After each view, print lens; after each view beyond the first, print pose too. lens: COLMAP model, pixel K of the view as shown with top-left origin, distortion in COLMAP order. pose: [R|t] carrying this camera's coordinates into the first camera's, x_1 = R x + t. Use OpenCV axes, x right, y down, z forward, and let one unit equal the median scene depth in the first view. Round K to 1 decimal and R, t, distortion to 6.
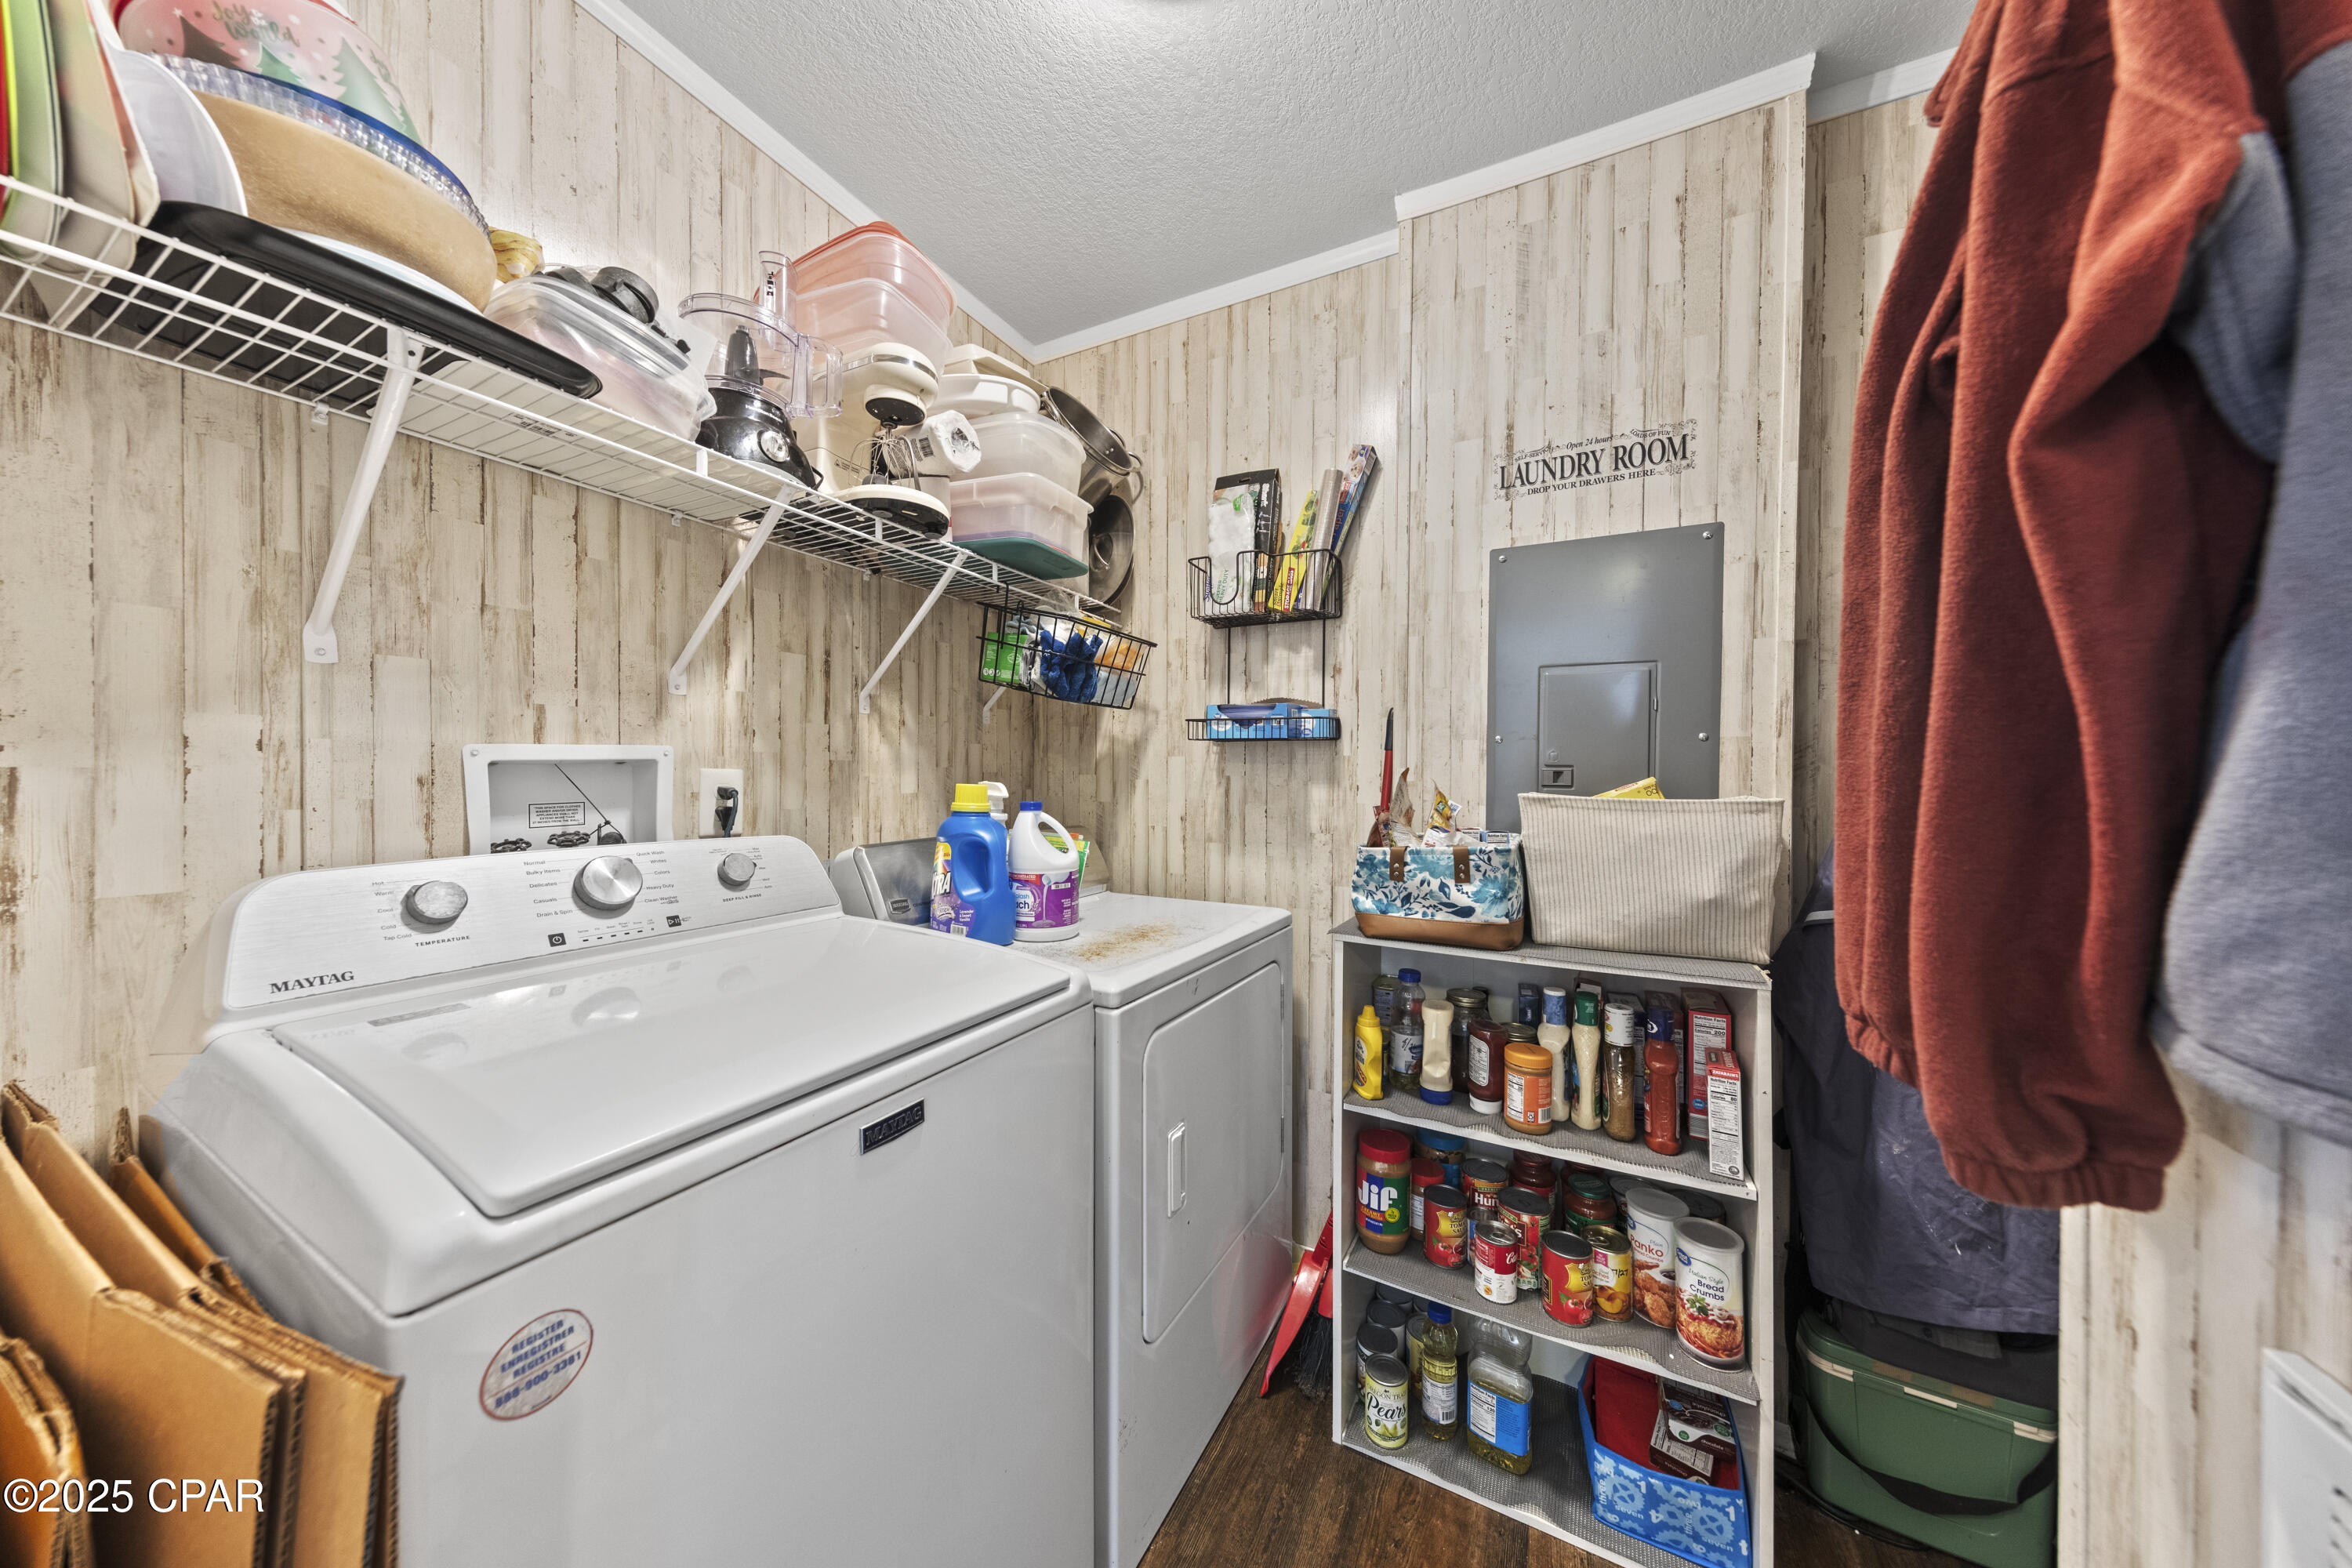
lens RADIAL K [[750.2, 0, 1168.2], [0, 750.2, 775.1], [0, 0, 1]] dist [0.008158, 0.000035]
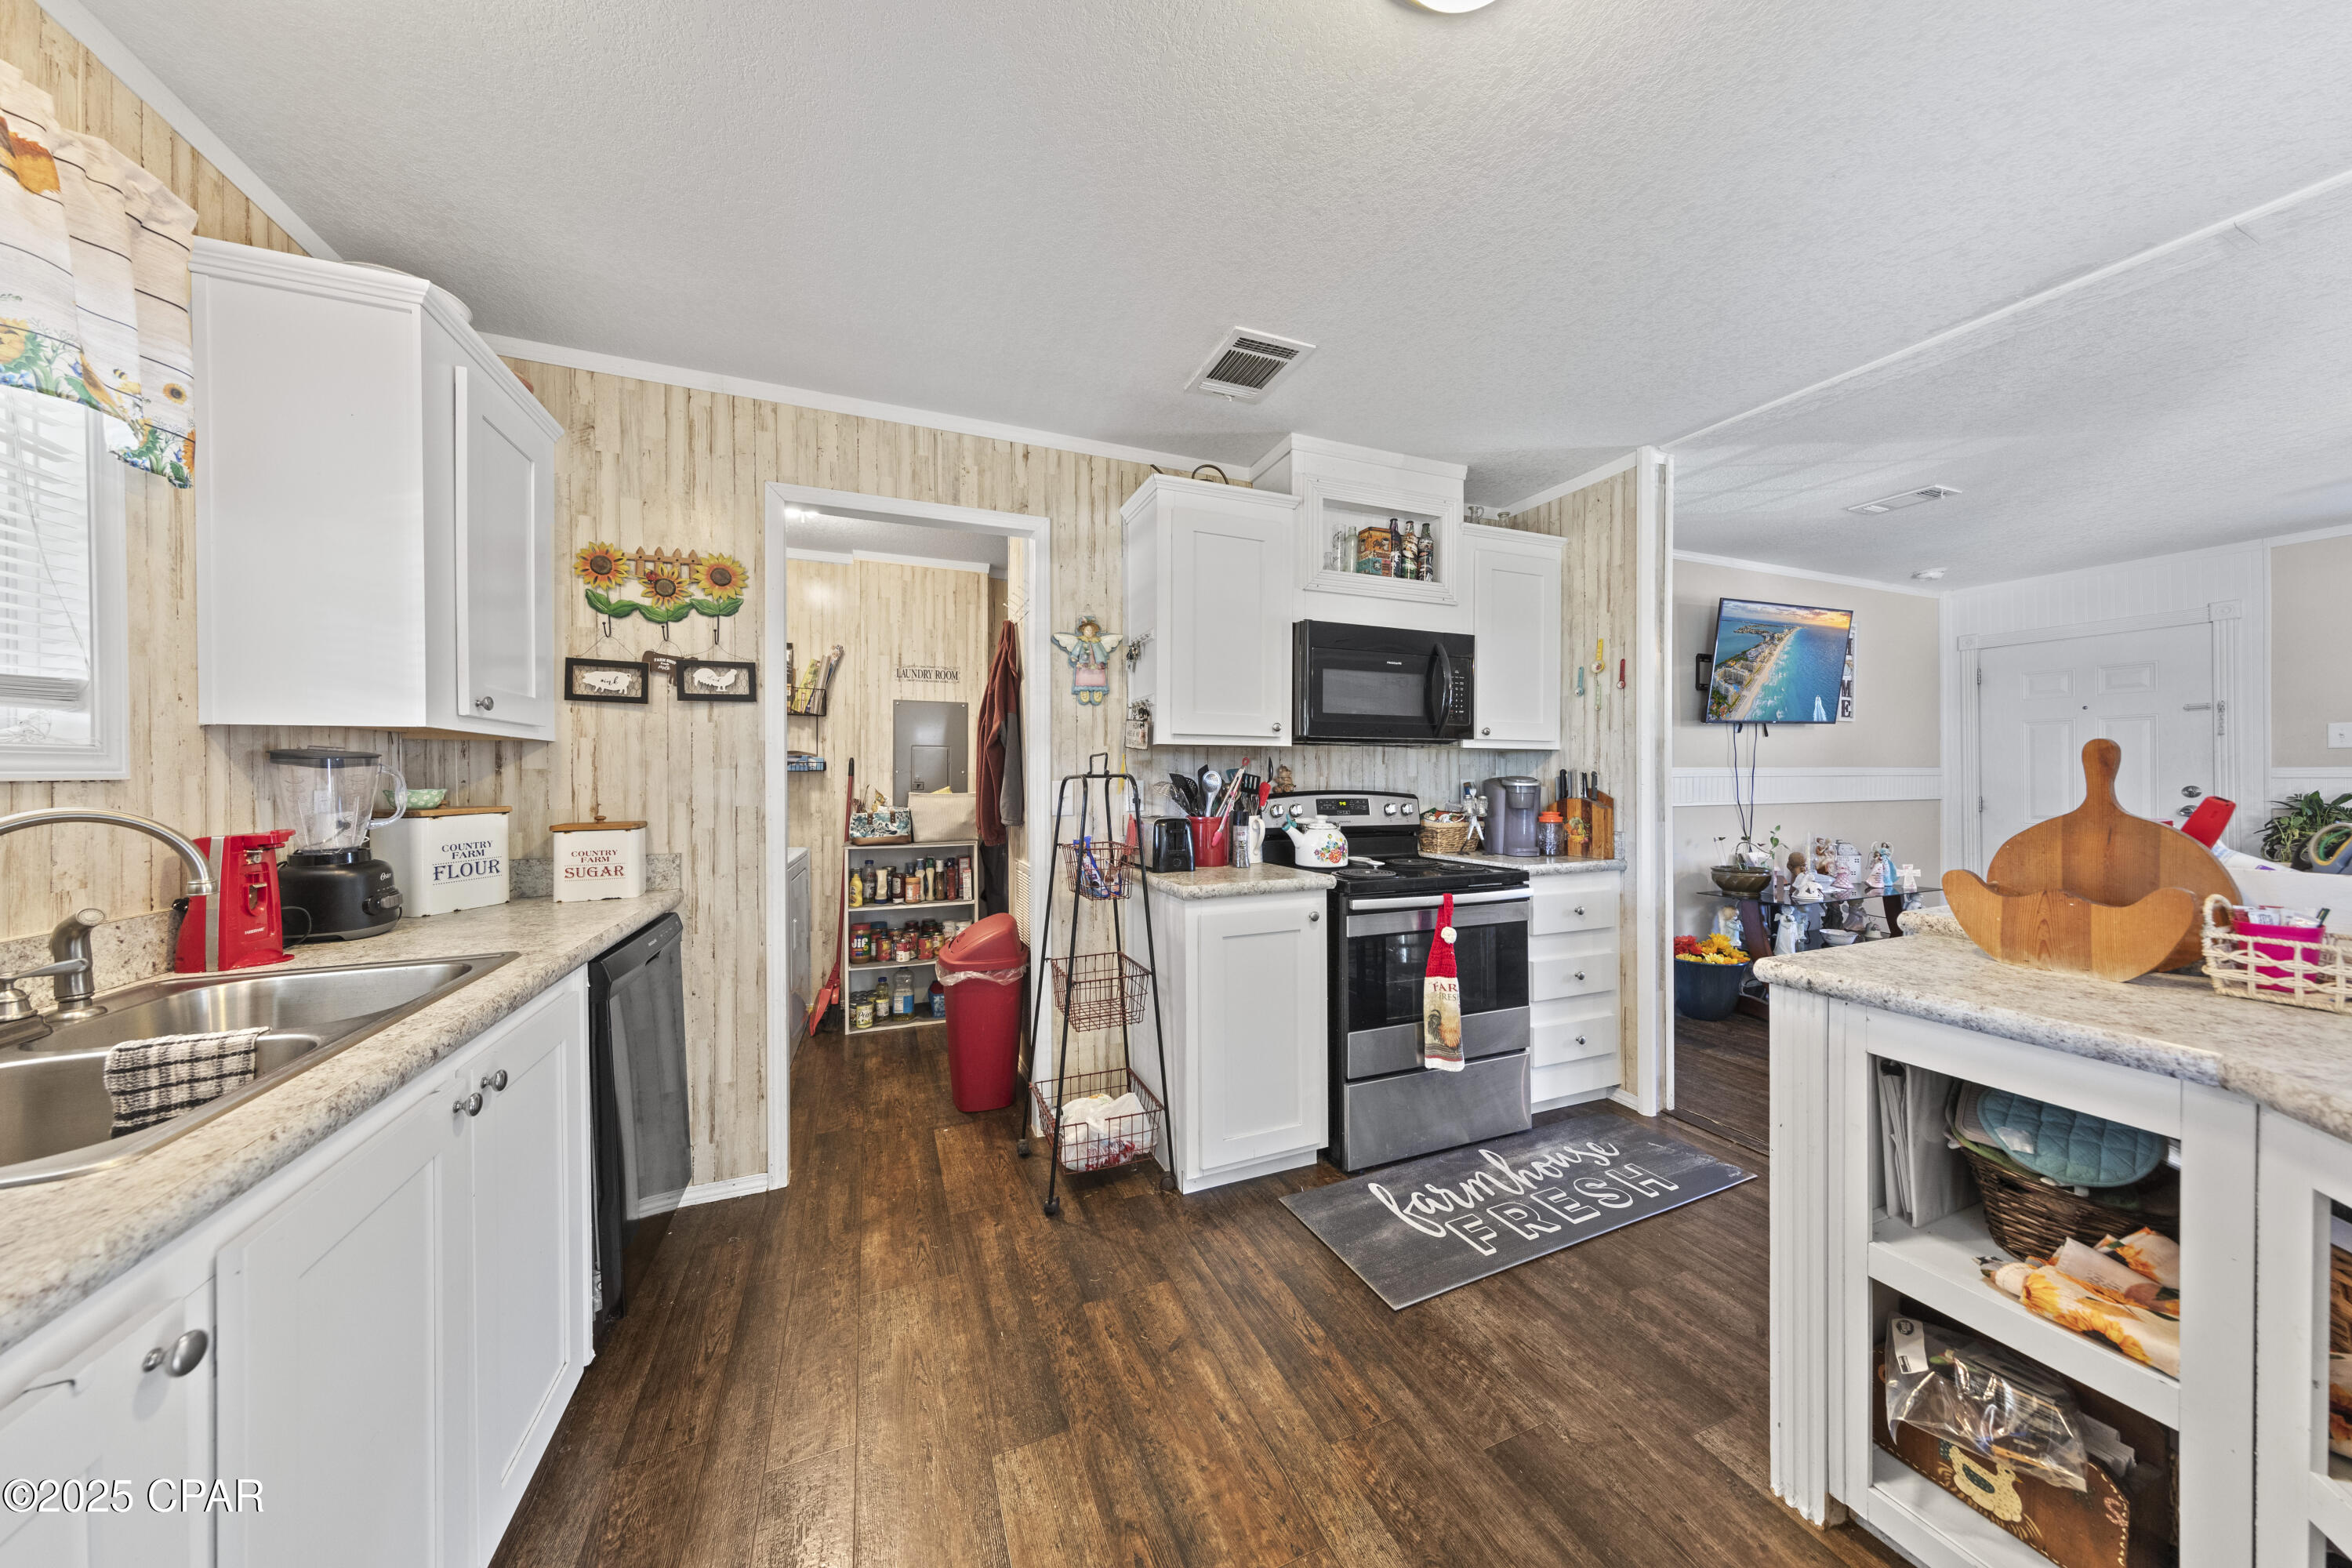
lens RADIAL K [[750.2, 0, 1173.6], [0, 750.2, 780.6], [0, 0, 1]] dist [0.008158, 0.000035]
pose [[0.647110, -0.007262, 0.762362, -0.999731], [0.004824, 0.999974, 0.005431, -0.031191], [-0.762381, 0.000164, 0.647128, -1.532515]]
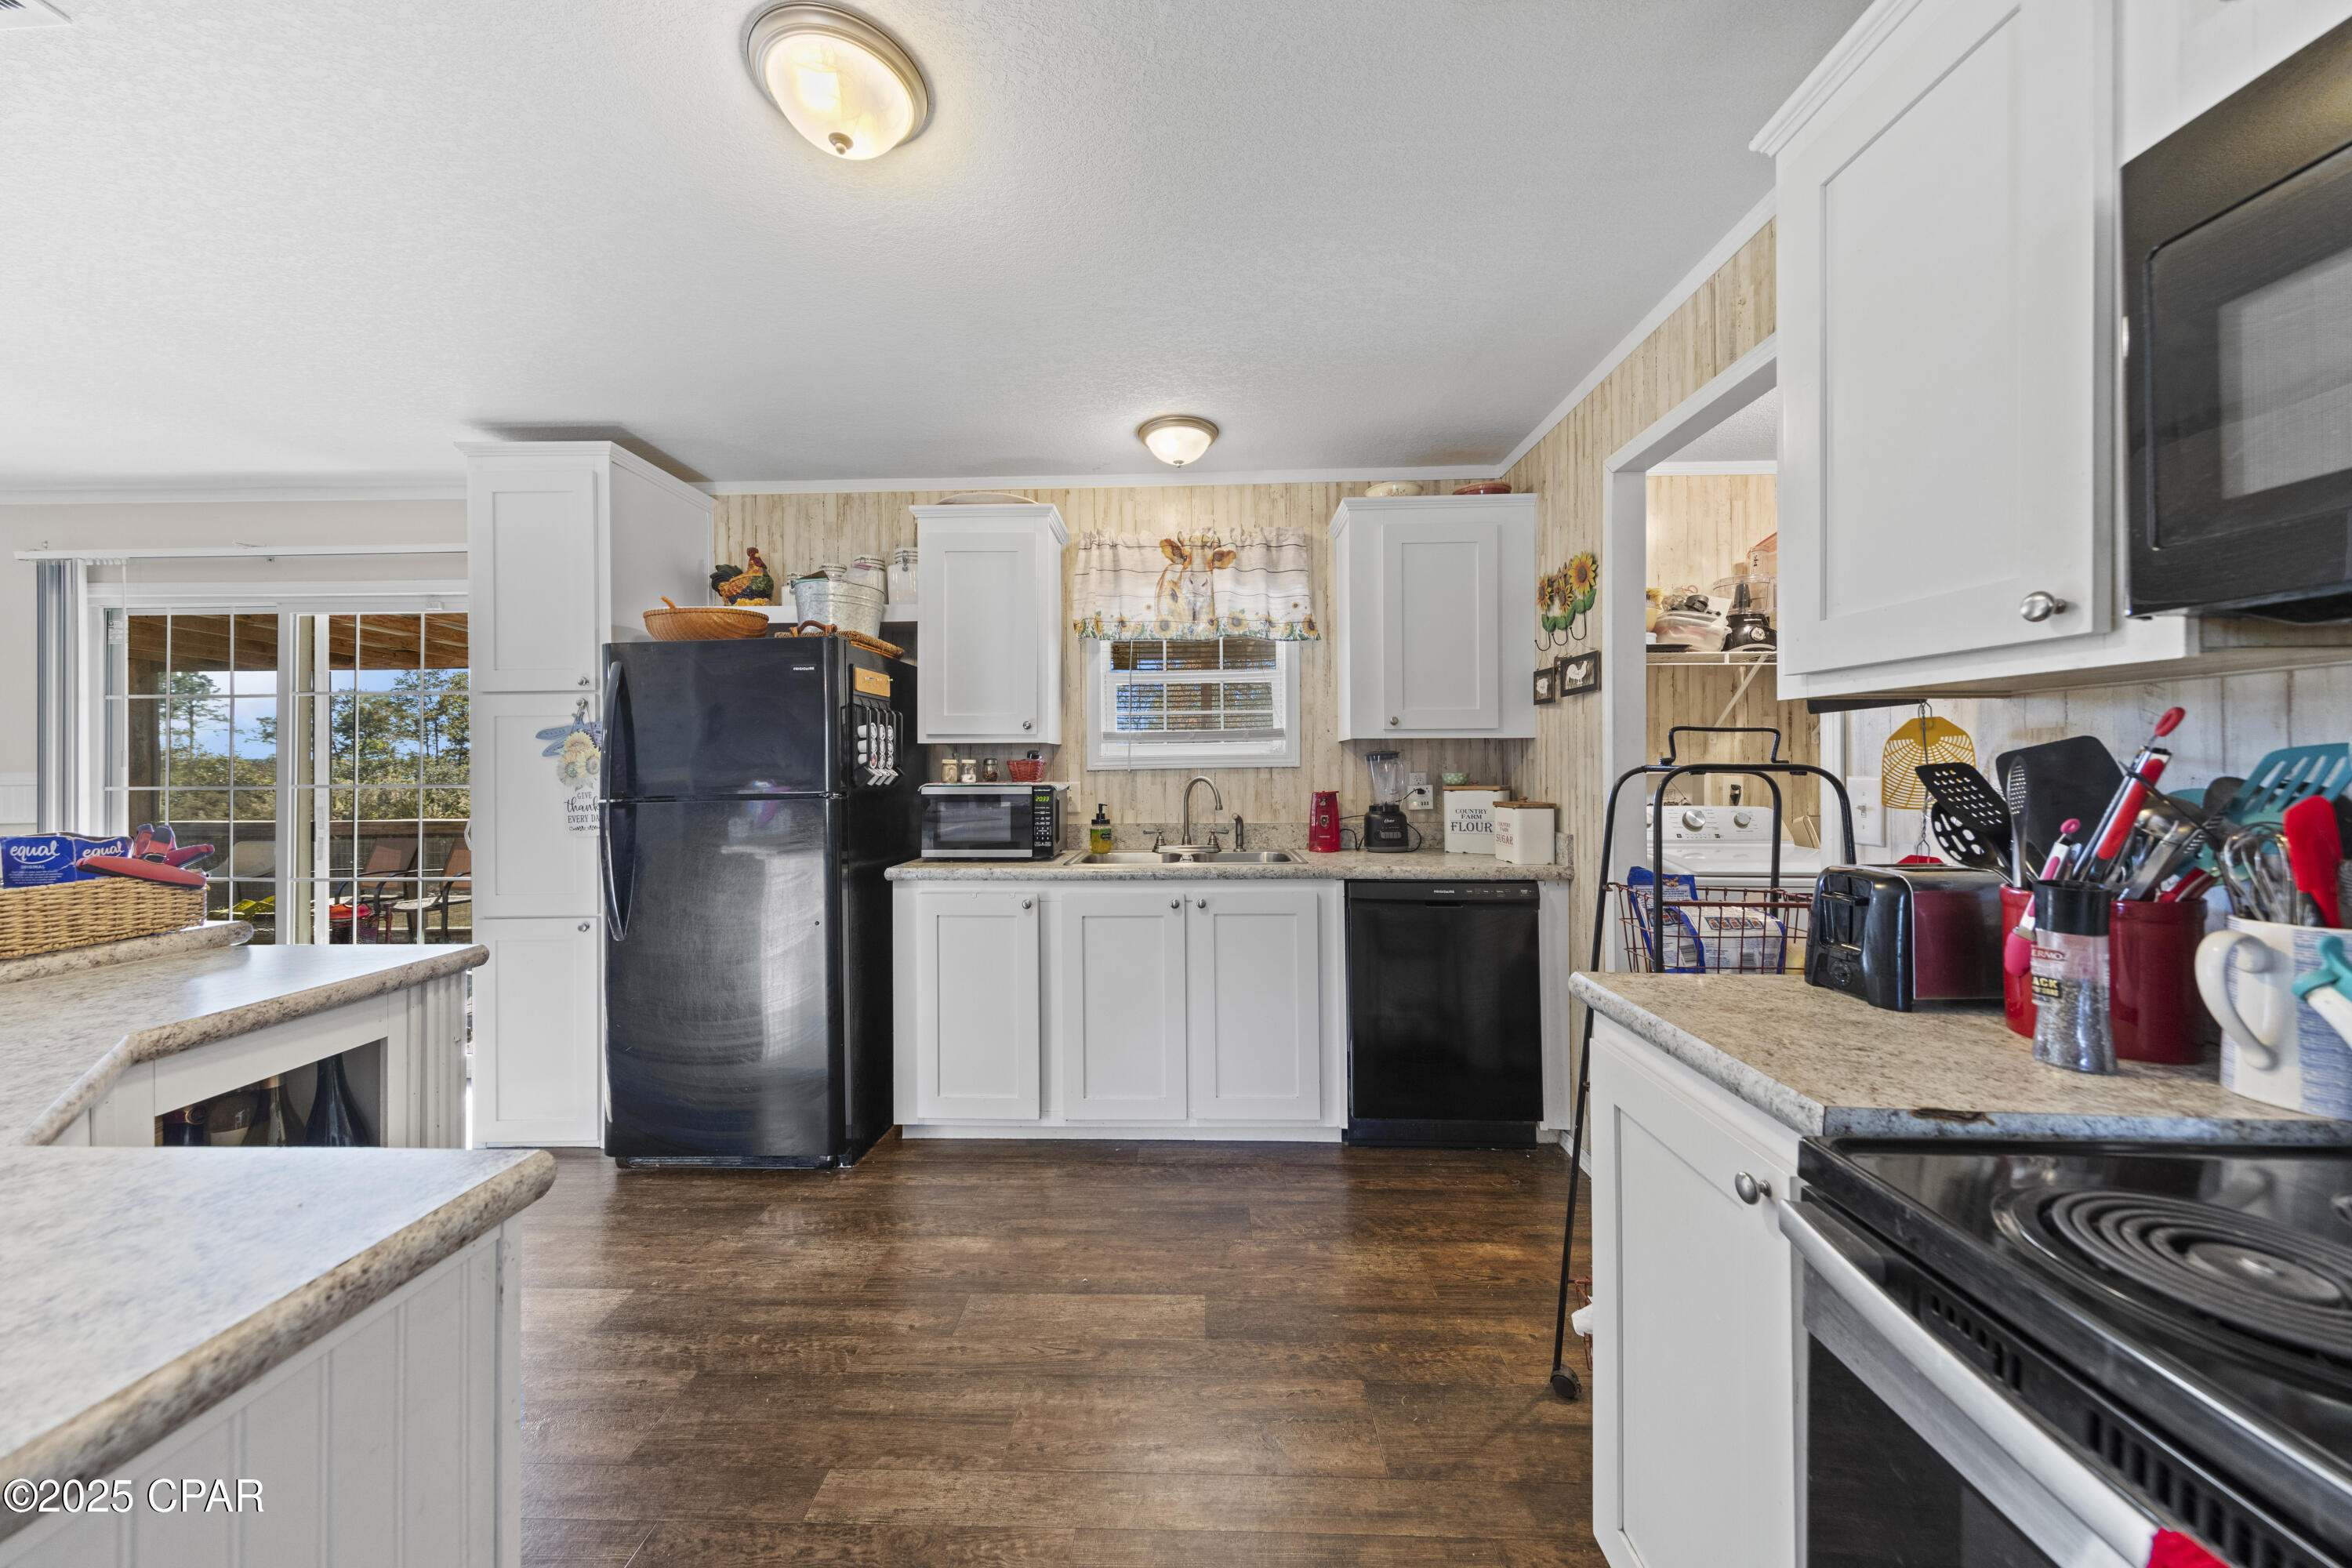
lens RADIAL K [[769.2, 0, 1161.2], [0, 769.2, 767.3], [0, 0, 1]] dist [0.004520, 0.000140]
pose [[0.426083, 0.004058, -0.904675, 0.706769], [0.001368, 0.999986, 0.005129, -0.042550], [0.904683, -0.003423, 0.426072, -1.340612]]
